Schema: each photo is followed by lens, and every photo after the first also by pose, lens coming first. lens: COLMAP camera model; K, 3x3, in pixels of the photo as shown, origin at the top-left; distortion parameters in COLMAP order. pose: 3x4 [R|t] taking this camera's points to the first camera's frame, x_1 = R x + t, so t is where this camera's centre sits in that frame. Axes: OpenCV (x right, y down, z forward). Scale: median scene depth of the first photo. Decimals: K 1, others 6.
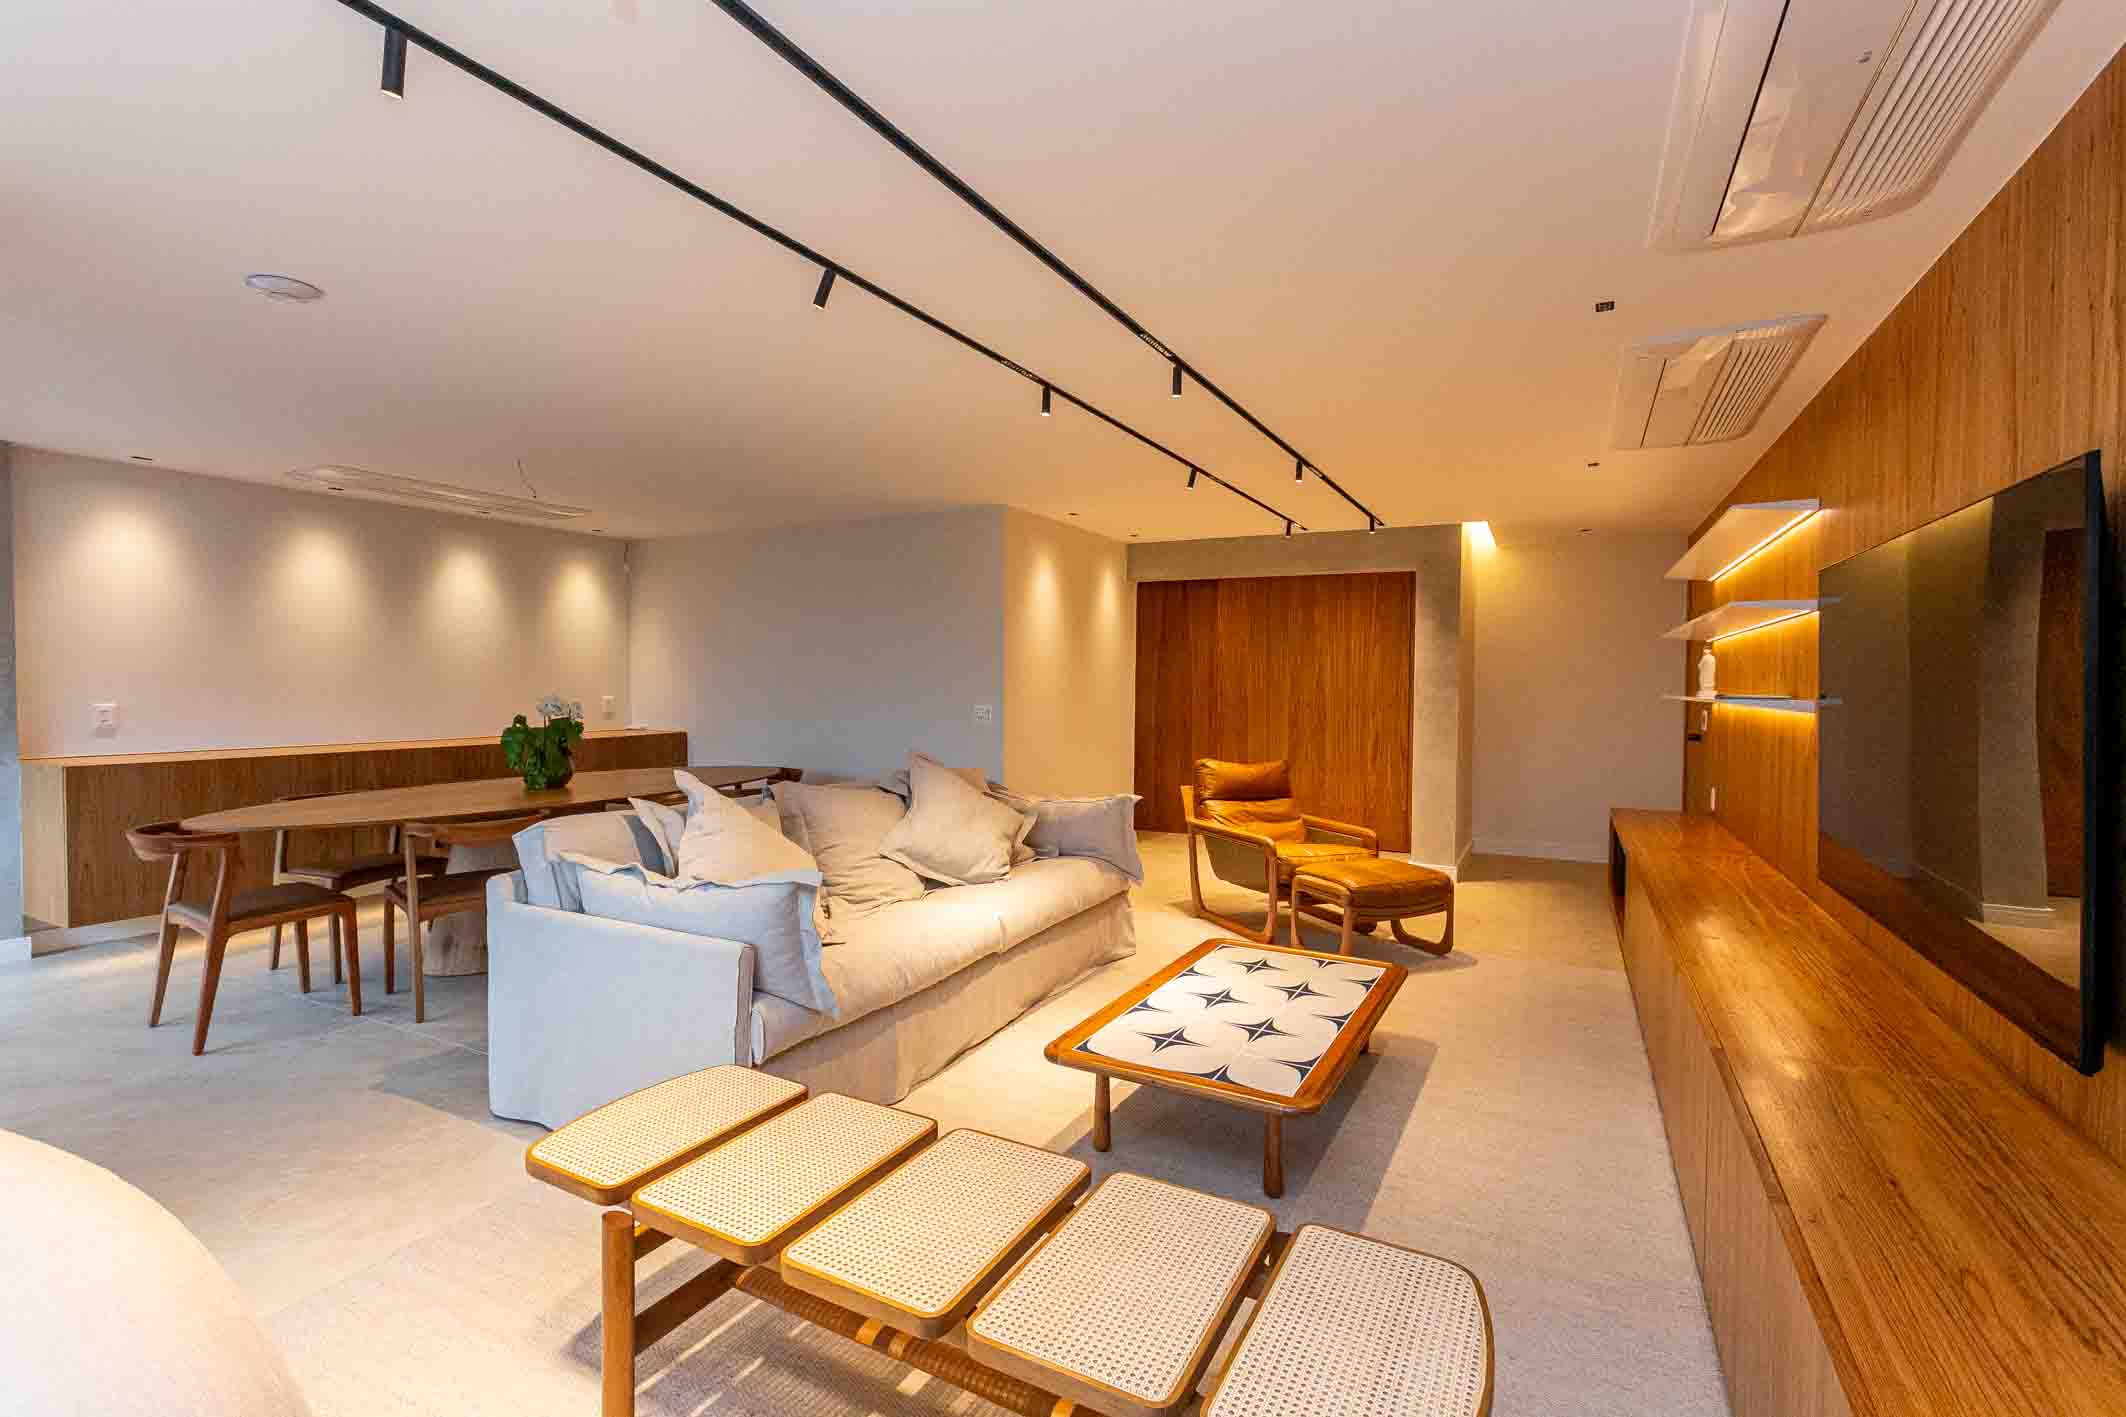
lens RADIAL K [[938.0, 0, 1063.4], [0, 938.0, 720.8], [0, 0, 1]] dist [-0.008431, 0.002929]
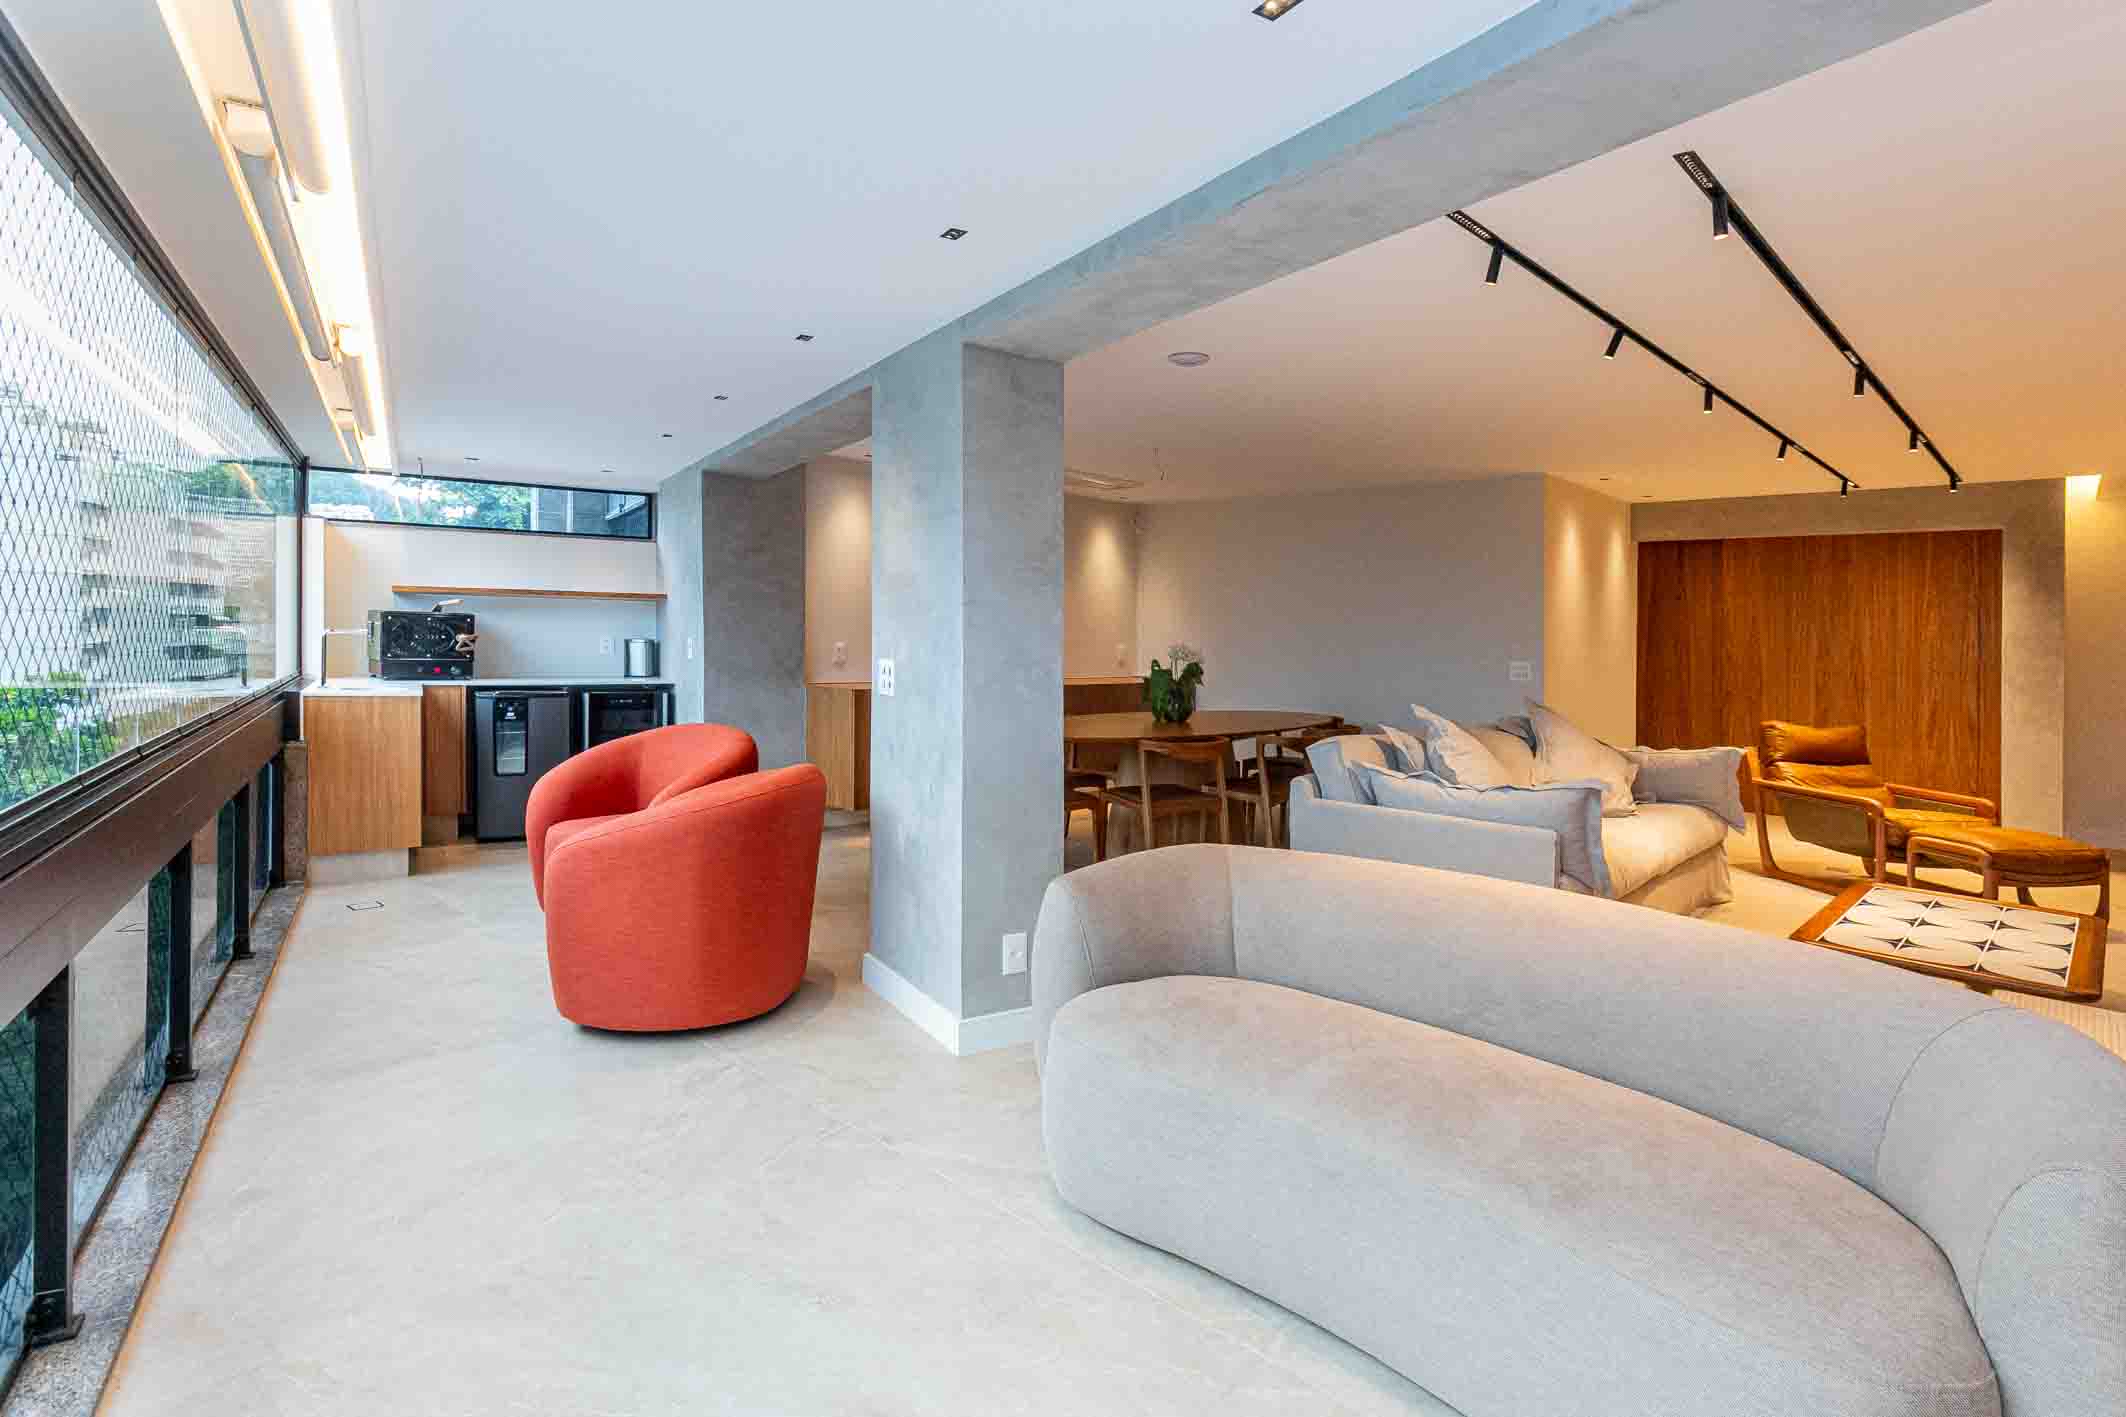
lens RADIAL K [[1051.0, 0, 1064.9], [0, 1051.0, 637.1], [0, 0, 1]] dist [0.006911, 0.000699]
pose [[0.962879, 0.018807, -0.269276, -0.275757], [-0.030195, 0.998813, -0.038212, 0.016973], [0.268238, 0.044924, 0.962305, -0.294951]]
